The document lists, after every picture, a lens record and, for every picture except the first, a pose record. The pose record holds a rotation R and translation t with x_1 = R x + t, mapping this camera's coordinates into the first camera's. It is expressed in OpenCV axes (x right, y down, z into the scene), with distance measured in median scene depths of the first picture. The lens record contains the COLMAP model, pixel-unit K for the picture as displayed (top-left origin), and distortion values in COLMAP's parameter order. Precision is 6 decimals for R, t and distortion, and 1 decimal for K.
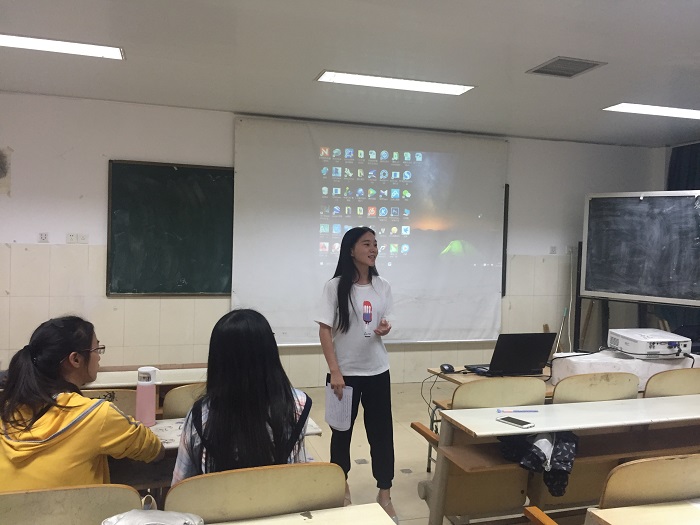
lens RADIAL K [[596.1, 0, 350.0], [0, 596.1, 262.5], [0, 0, 1]] dist [0.005970, 0.003459]
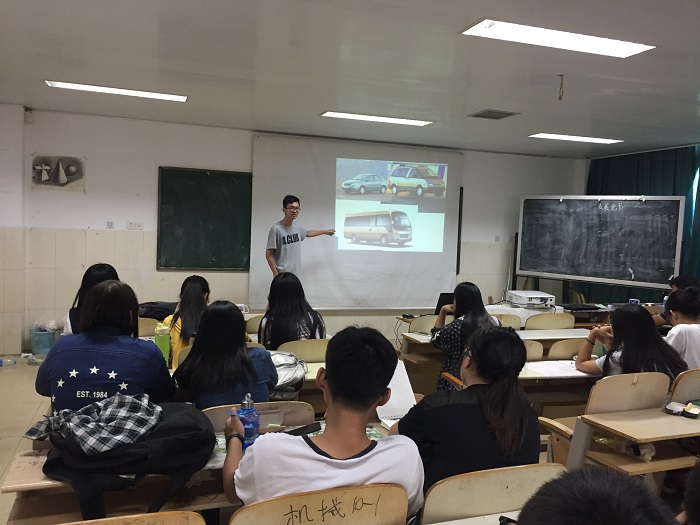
lens RADIAL K [[596.1, 0, 350.0], [0, 596.1, 262.5], [0, 0, 1]] dist [0.005970, 0.003459]
pose [[0.999102, 0.010651, 0.041009, -0.030755], [-0.011807, 0.999537, 0.028033, -0.001949], [-0.040691, -0.028492, 0.998765, -0.306205]]
